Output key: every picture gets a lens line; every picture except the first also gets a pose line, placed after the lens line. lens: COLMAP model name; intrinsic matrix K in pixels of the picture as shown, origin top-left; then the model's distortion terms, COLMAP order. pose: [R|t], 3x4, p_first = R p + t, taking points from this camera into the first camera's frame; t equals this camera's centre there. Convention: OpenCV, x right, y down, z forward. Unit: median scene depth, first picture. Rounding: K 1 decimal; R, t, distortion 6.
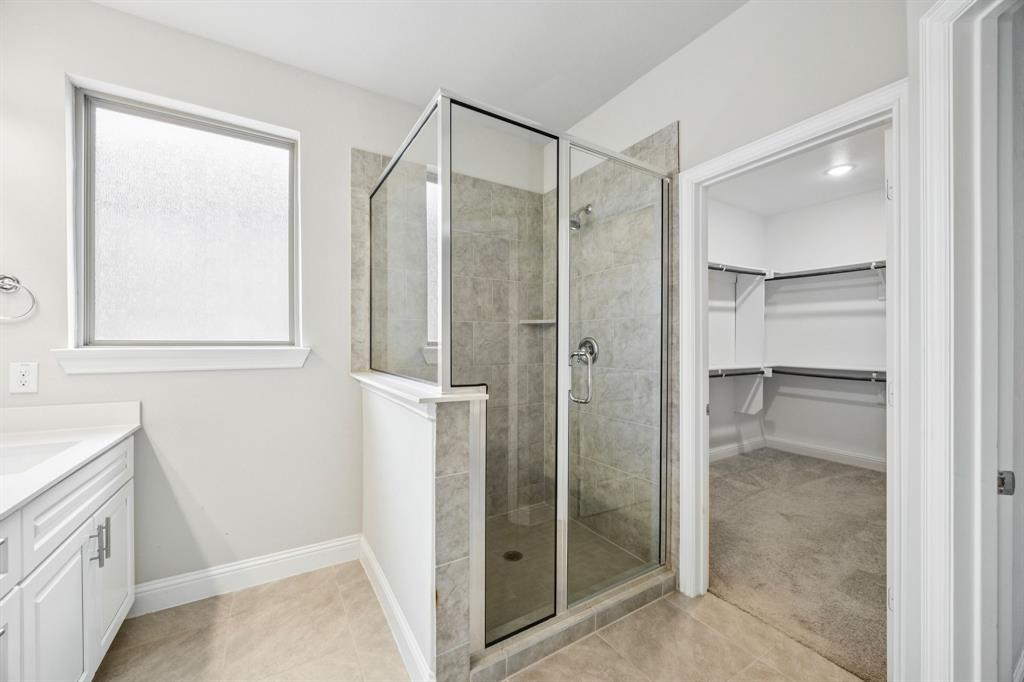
lens RADIAL K [[393.0, 0, 503.5], [0, 393.0, 346.5], [0, 0, 1]] dist [-0.001170, -0.000874]
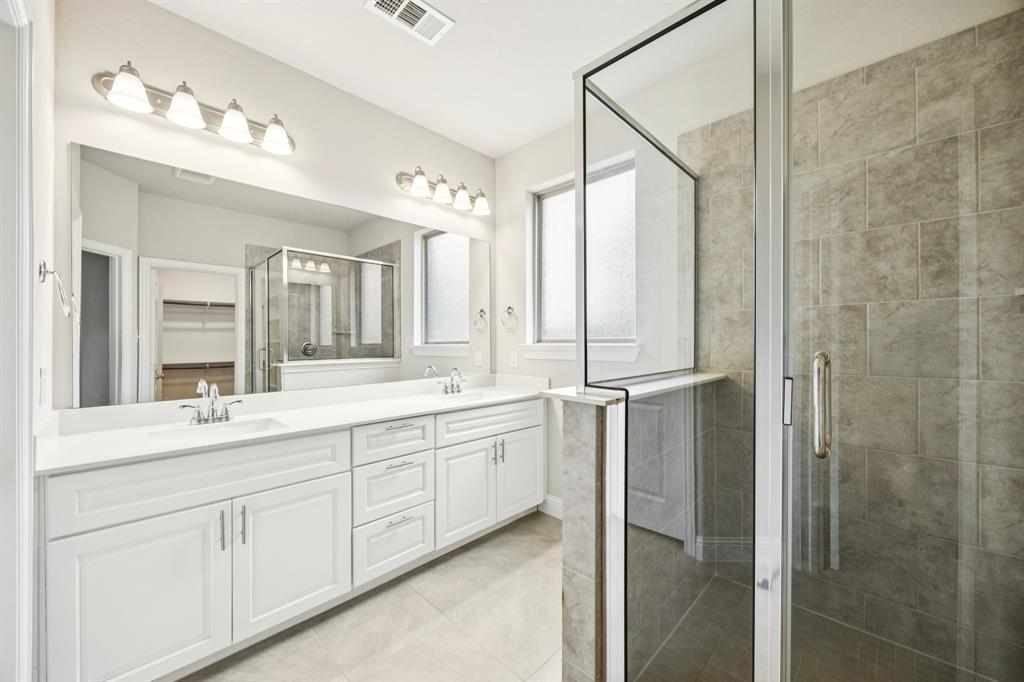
lens RADIAL K [[393.0, 0, 512.6], [0, 393.0, 344.2], [0, 0, 1]] dist [-0.001170, -0.000874]
pose [[0.238238, 0.002535, -0.971203, 0.564459], [-0.004469, 0.999989, 0.001514, 0.002794], [0.971197, 0.003979, 0.238247, 0.480032]]
